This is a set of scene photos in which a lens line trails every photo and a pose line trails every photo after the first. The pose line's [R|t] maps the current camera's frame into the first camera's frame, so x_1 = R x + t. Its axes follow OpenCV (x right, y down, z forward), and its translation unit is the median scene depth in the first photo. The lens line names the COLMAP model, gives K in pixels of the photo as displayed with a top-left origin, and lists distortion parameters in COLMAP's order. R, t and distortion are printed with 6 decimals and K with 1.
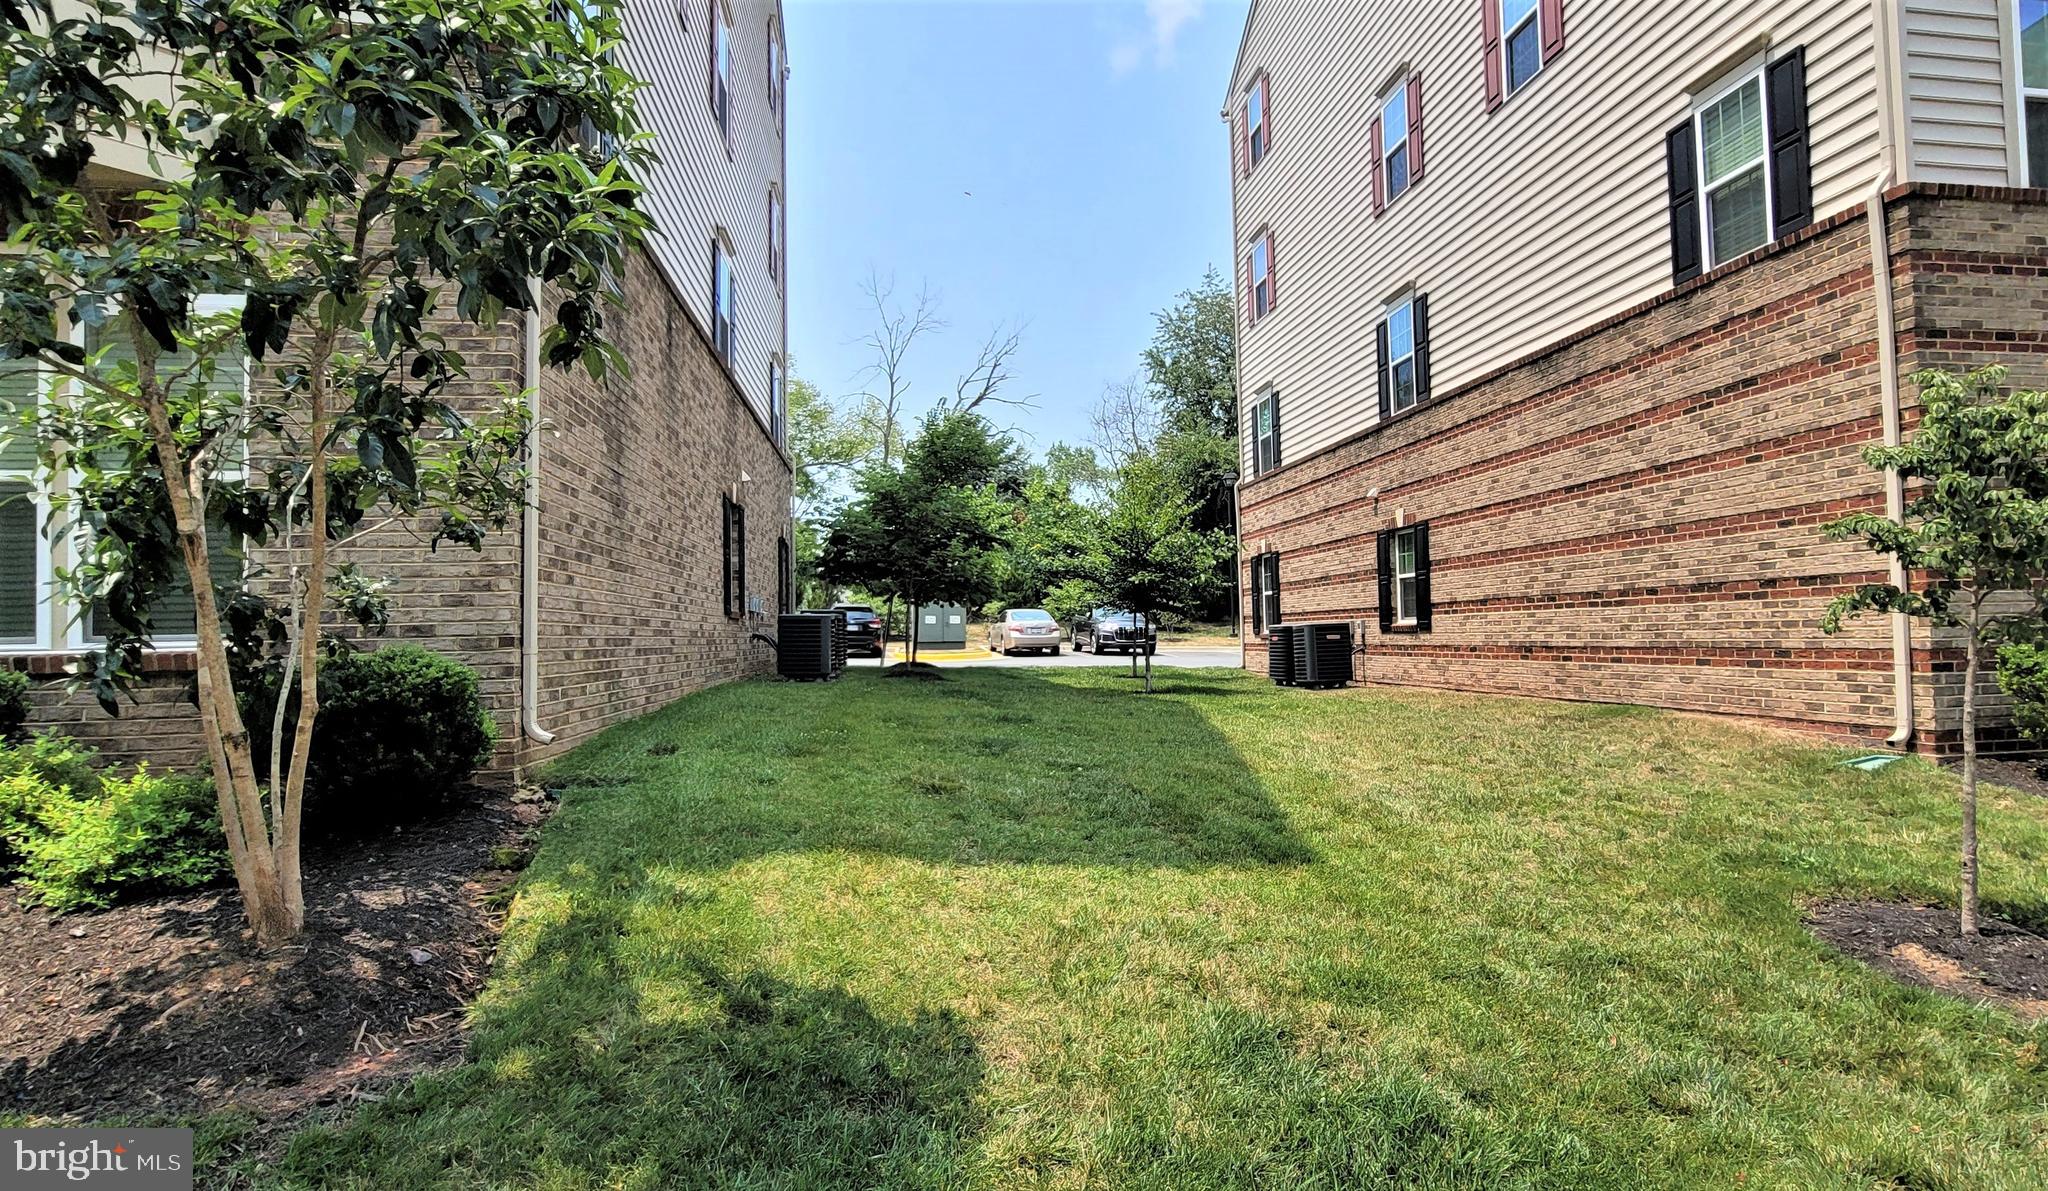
lens RADIAL K [[1075.7, 0, 1024.0], [0, 1075.7, 595.5], [0, 0, 1]] dist [-0.002614, -0.001193]
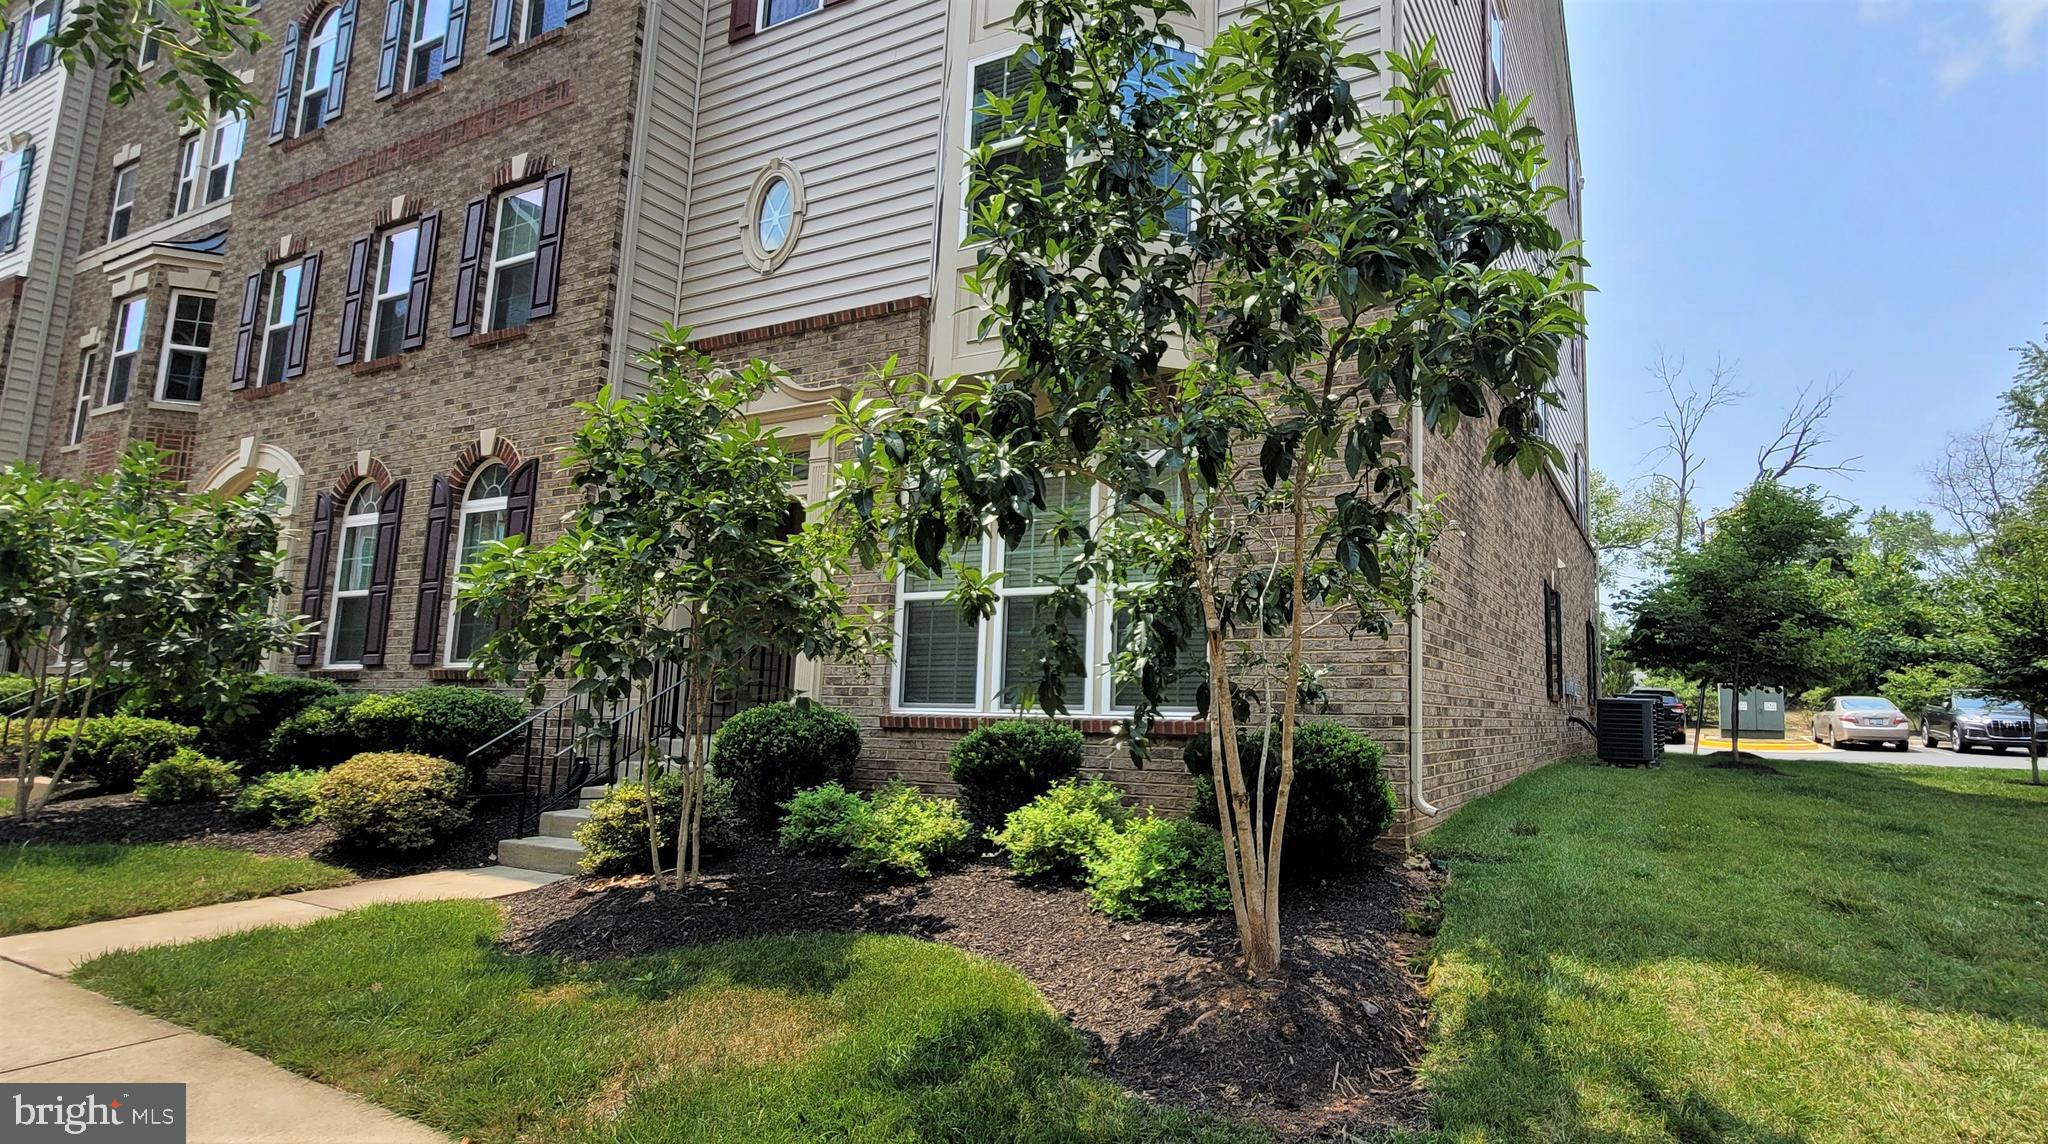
lens RADIAL K [[885.1, 0, 1024.9], [0, 885.1, 581.5], [0, 0, 1]] dist [-0.007903, 0.000028]
pose [[0.819454, -0.039623, -0.571773, -0.256671], [-0.014094, 0.995913, -0.089215, -0.013300], [0.572971, 0.081166, 0.815547, 0.015005]]
